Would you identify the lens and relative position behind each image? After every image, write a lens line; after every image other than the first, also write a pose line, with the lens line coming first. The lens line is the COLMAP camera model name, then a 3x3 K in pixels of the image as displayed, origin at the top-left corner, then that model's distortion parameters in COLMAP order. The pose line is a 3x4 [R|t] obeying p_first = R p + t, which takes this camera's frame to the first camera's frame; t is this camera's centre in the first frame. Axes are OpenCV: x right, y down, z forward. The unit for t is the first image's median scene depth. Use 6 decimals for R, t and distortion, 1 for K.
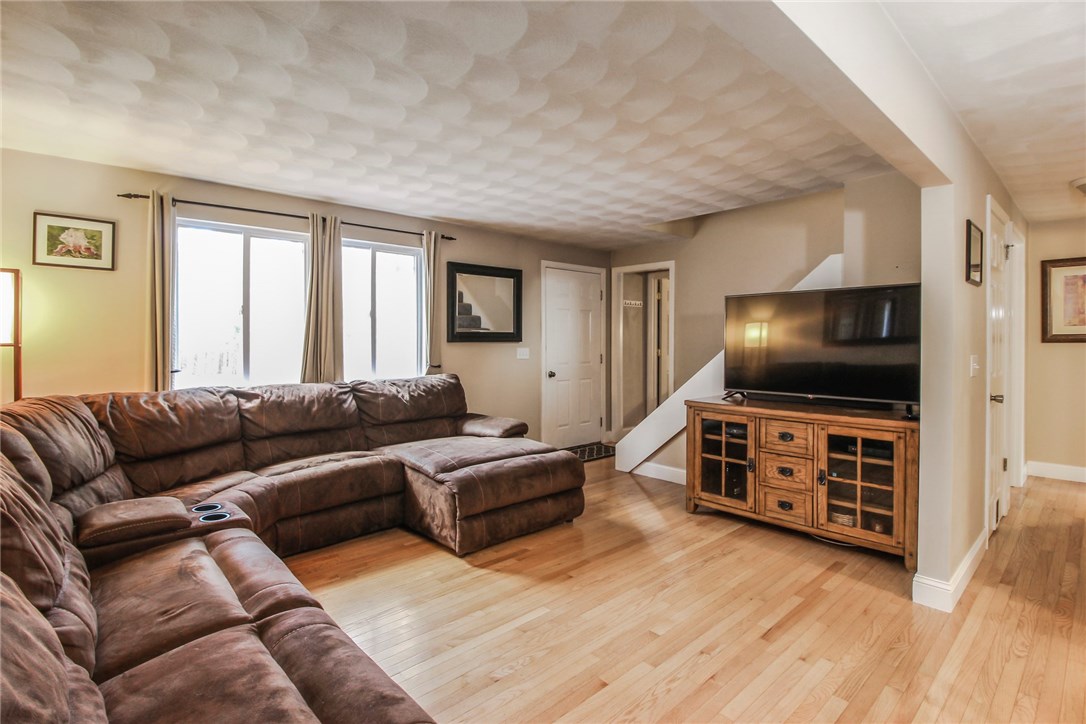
lens RADIAL K [[534.2, 0, 537.2], [0, 534.2, 338.2], [0, 0, 1]] dist [-0.003979, -0.001656]
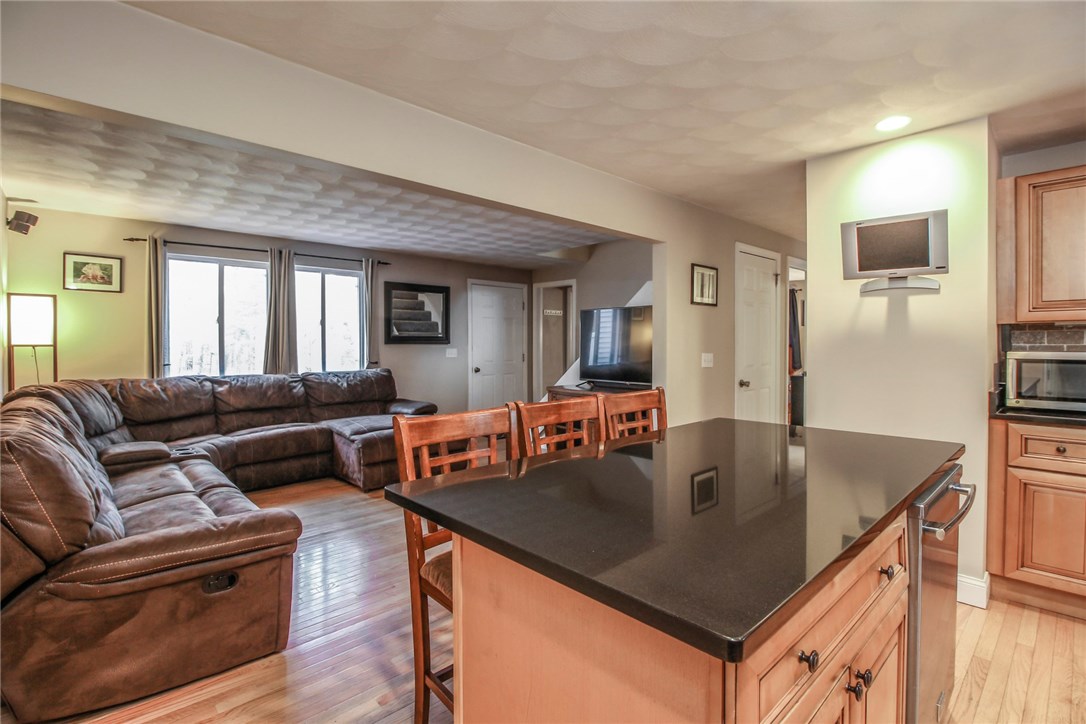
lens RADIAL K [[515.0, 0, 544.9], [0, 515.0, 344.9], [0, 0, 1]] dist [-0.001434, -0.000580]
pose [[0.999846, 0.001609, 0.017490, 0.296244], [-0.001781, 0.999950, 0.009813, -0.004872], [-0.017473, -0.009842, 0.999799, -0.374210]]
